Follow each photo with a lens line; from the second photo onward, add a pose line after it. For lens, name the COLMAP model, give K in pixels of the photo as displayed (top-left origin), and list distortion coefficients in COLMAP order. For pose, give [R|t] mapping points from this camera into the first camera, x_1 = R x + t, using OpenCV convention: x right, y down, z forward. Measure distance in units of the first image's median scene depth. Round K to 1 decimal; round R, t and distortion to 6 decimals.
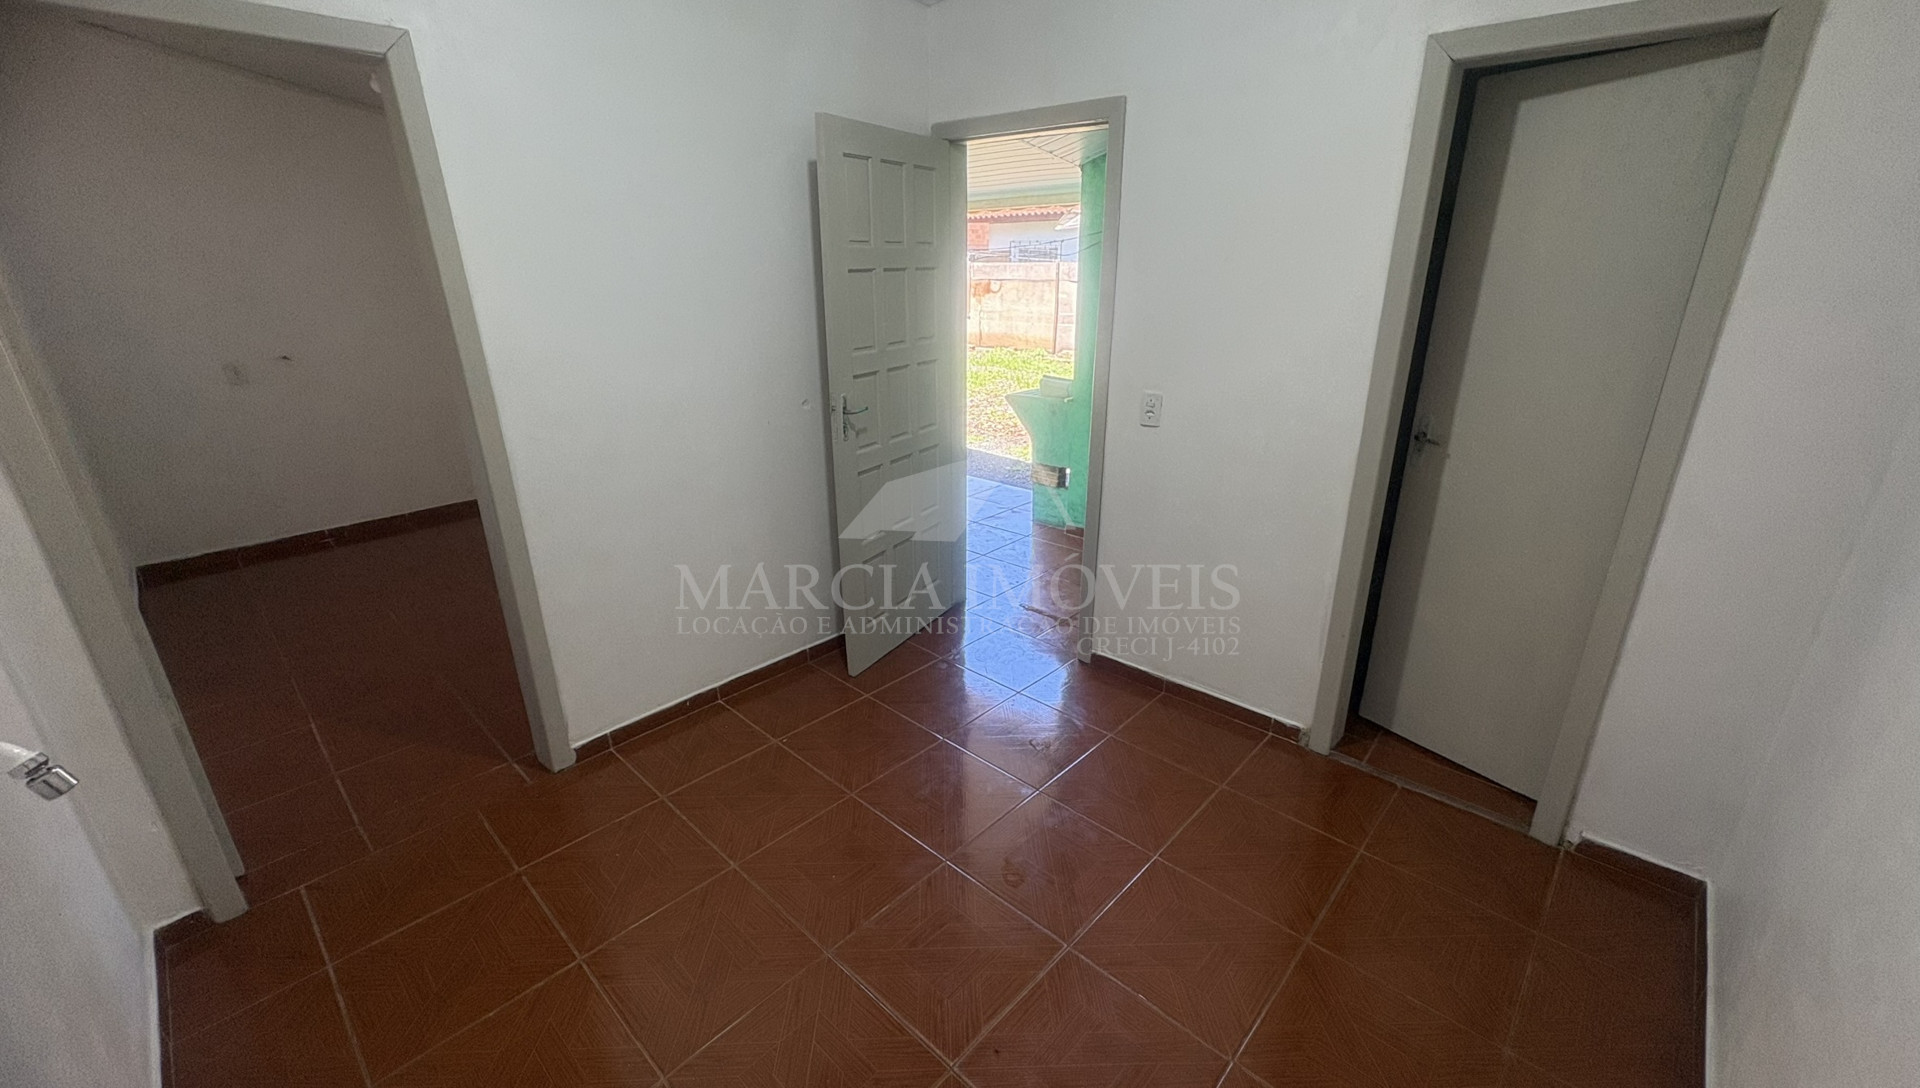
lens RADIAL K [[766.4, 0, 960.0], [0, 766.4, 544.0], [0, 0, 1]] dist [0.002398, 0.000304]
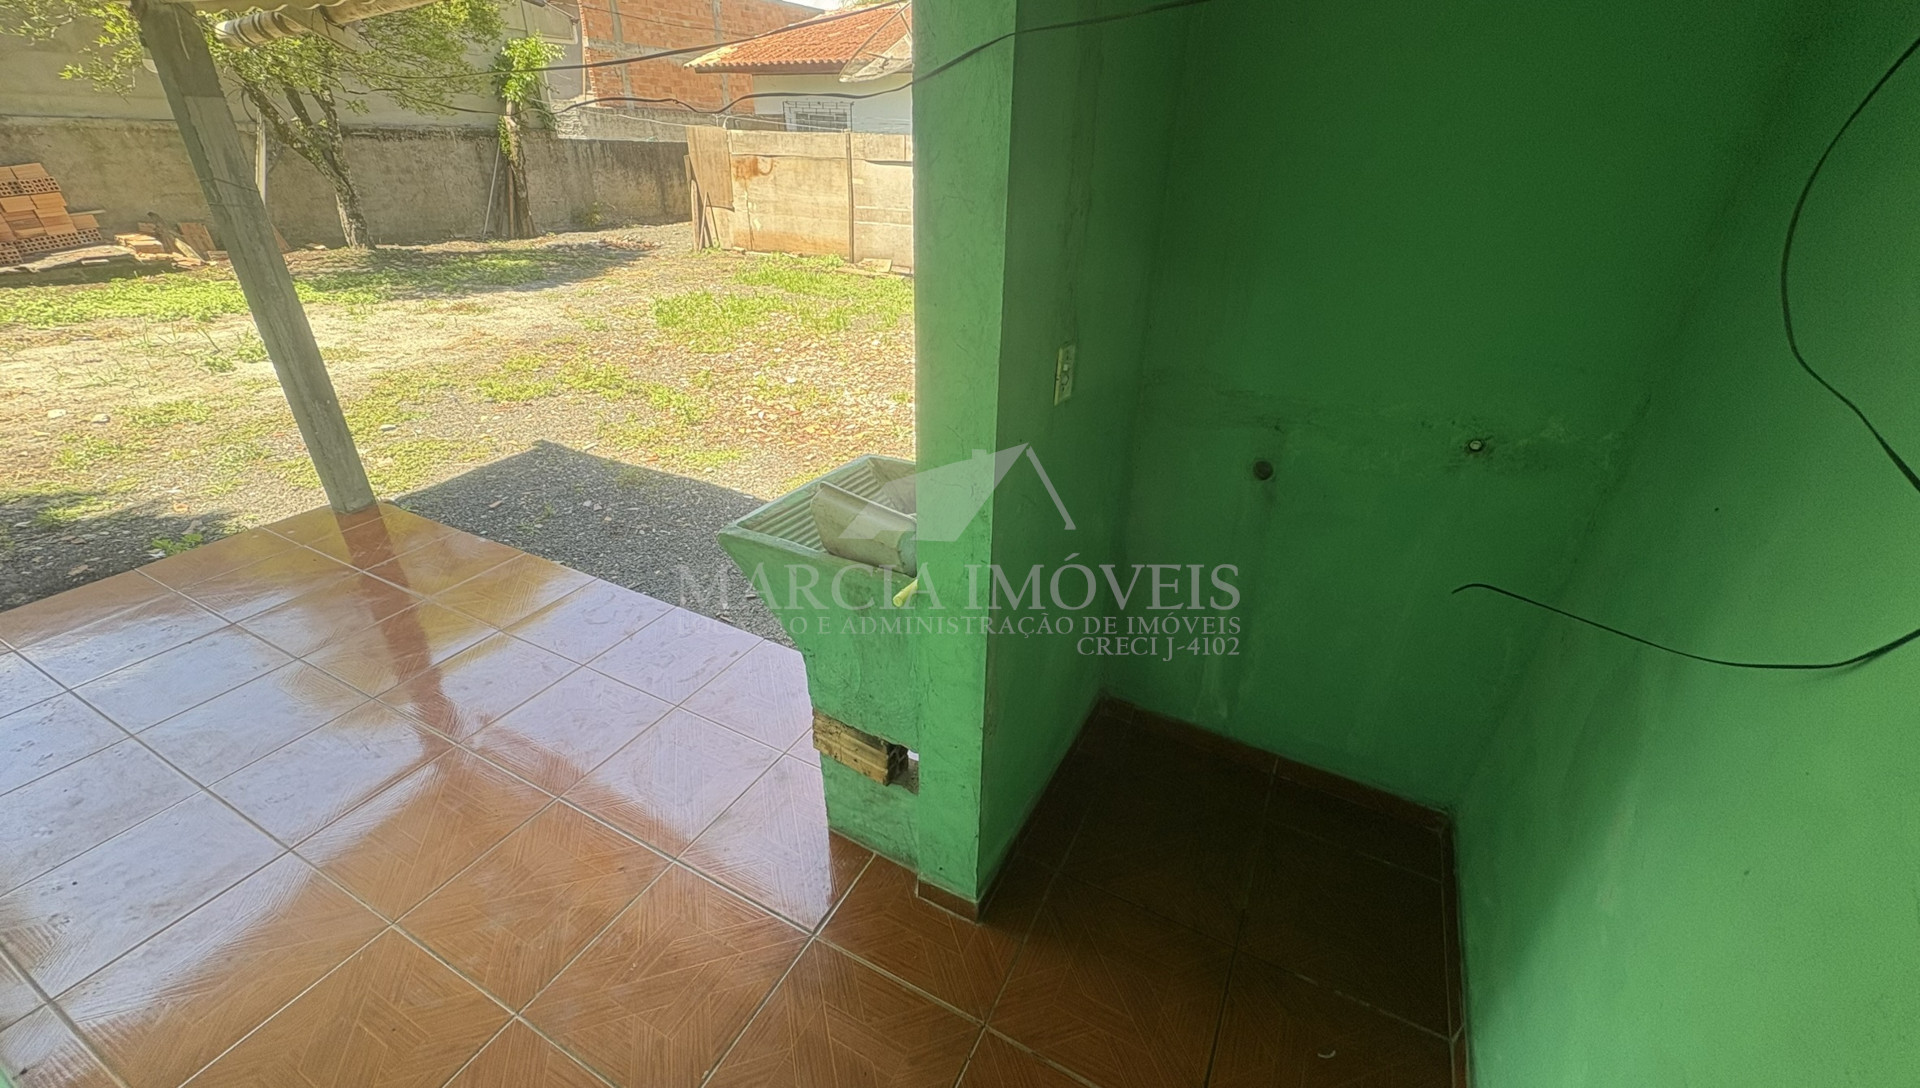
lens RADIAL K [[766.4, 0, 960.0], [0, 766.4, 544.0], [0, 0, 1]] dist [0.002398, 0.000304]
pose [[0.969525, -0.091330, 0.227331, 0.028614], [0.058882, 0.987584, 0.145639, -0.078170], [-0.237810, -0.127815, 0.962865, 0.213187]]
